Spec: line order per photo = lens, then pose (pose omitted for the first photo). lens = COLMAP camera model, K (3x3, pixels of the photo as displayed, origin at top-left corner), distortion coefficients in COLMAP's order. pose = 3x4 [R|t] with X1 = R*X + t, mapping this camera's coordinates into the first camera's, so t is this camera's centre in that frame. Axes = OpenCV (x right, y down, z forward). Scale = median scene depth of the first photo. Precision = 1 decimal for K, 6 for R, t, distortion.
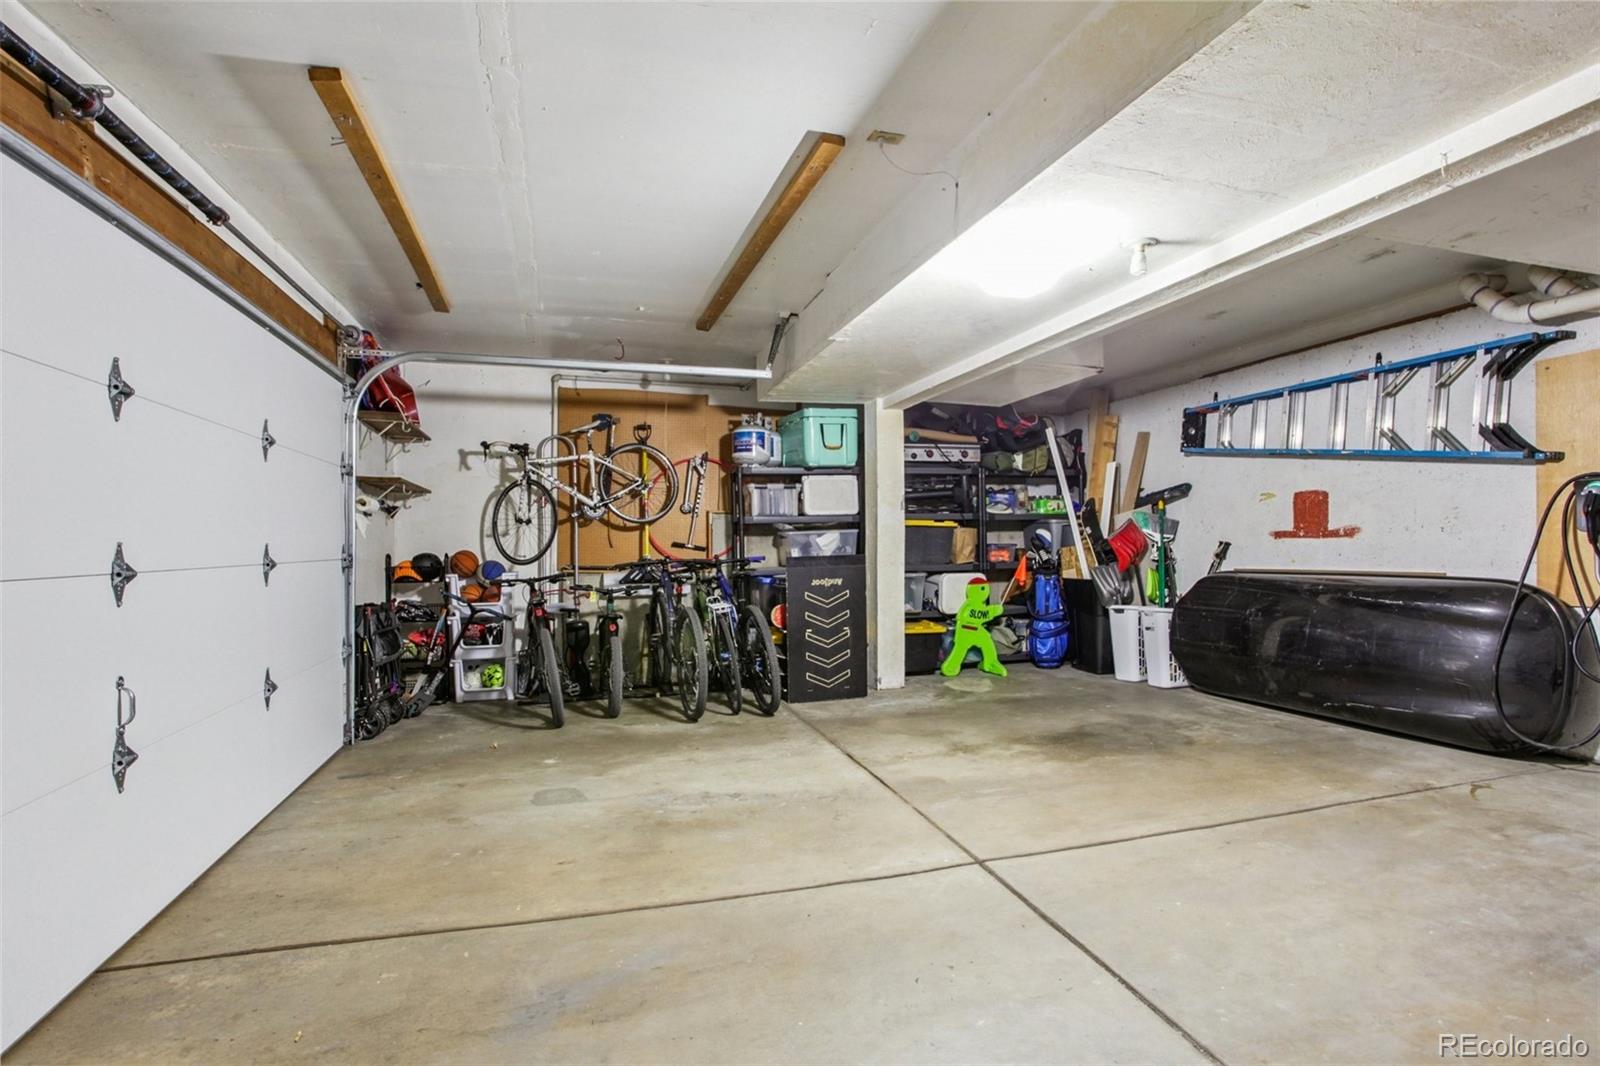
lens RADIAL K [[807.9, 0, 778.7], [0, 807.9, 558.3], [0, 0, 1]] dist [-0.049045, 0.026426]
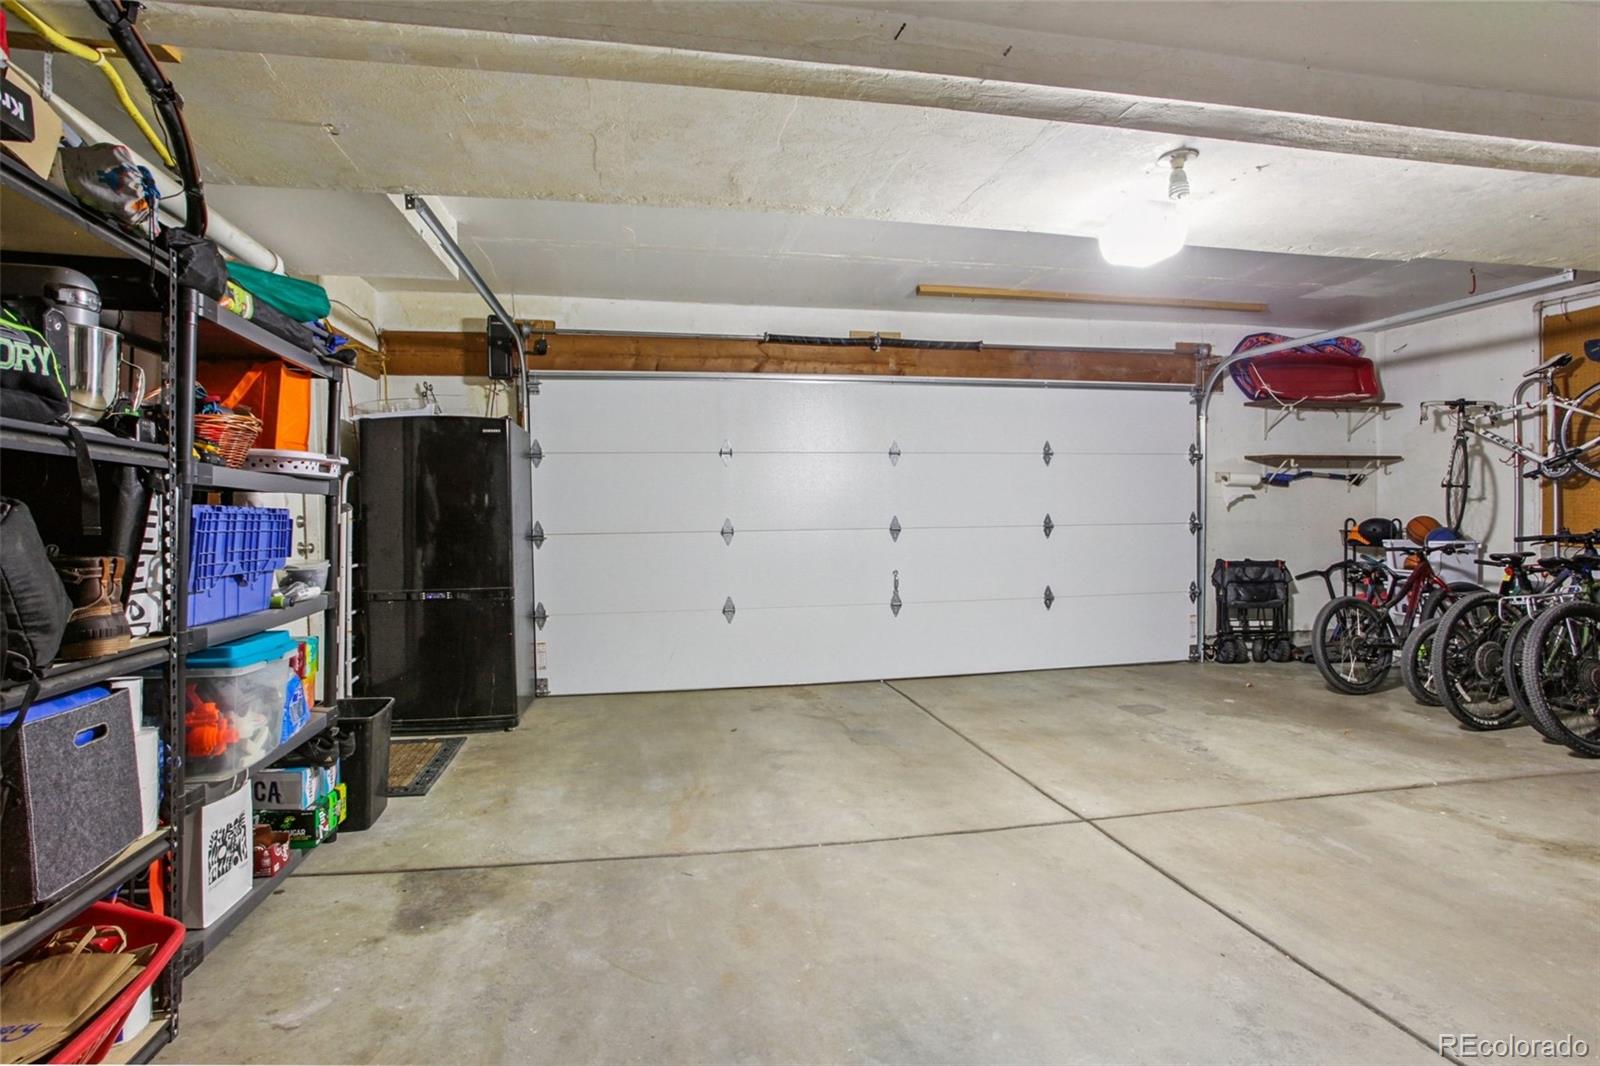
lens RADIAL K [[780.7, 0, 800.0], [0, 780.7, 533.0], [0, 0, 1]] dist [-0.062198, 0.021423]
pose [[-0.082207, 0.031045, -0.996132, 1.023197], [-0.002227, 0.999506, 0.031334, -0.026331], [0.996613, 0.004795, -0.082097, 0.559491]]
